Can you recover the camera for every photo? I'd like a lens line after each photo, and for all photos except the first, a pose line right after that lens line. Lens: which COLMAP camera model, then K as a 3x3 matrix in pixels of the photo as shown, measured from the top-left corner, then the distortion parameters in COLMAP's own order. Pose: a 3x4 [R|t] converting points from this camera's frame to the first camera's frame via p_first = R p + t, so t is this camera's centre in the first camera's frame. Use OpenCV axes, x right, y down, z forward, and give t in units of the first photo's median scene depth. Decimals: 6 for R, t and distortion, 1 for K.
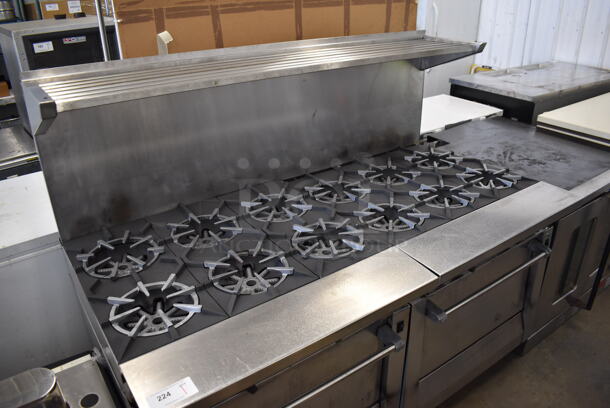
lens RADIAL K [[475.9, 0, 305.0], [0, 475.9, 204.0], [0, 0, 1]] dist [-0.083931, 0.006605]
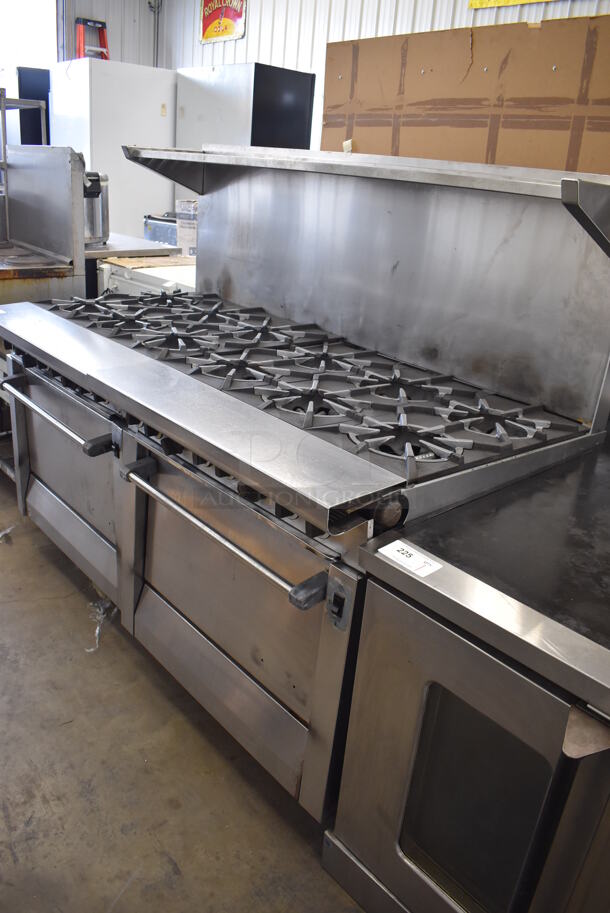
lens RADIAL K [[755.3, 0, 305.0], [0, 755.3, 456.5], [0, 0, 1]] dist [-0.010625, -0.139700]
pose [[0.062342, 0.361479, -0.930294, 0.953311], [-0.529549, 0.802066, 0.276167, -0.181381], [0.845985, 0.475419, 0.241424, 0.669211]]
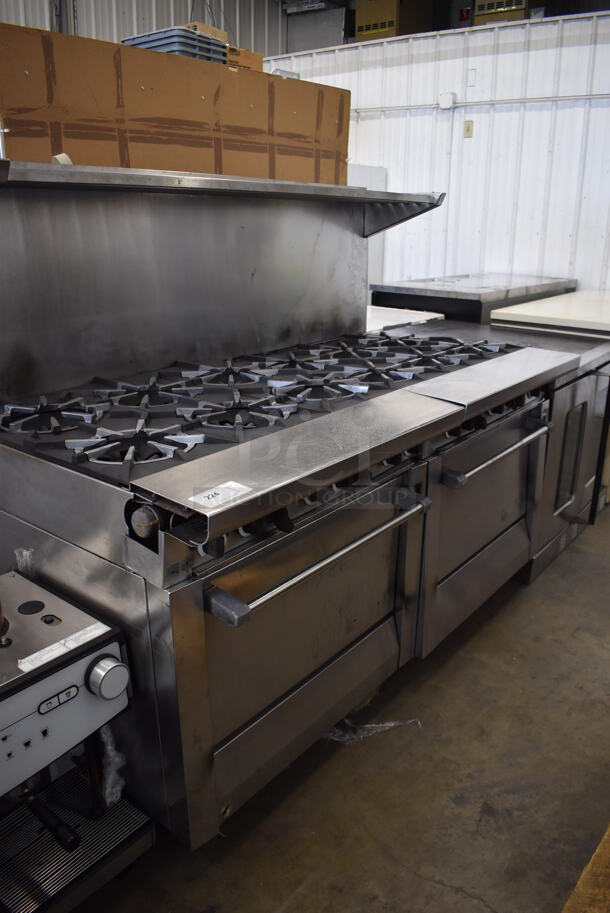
lens RADIAL K [[712.2, 0, 305.0], [0, 712.2, 456.5], [0, 0, 1]] dist [-0.083931, 0.006605]
pose [[0.960783, -0.070476, 0.268197, -0.199973], [0.105688, 0.987230, -0.119192, 0.218006], [-0.256372, 0.142862, 0.955962, -0.071242]]
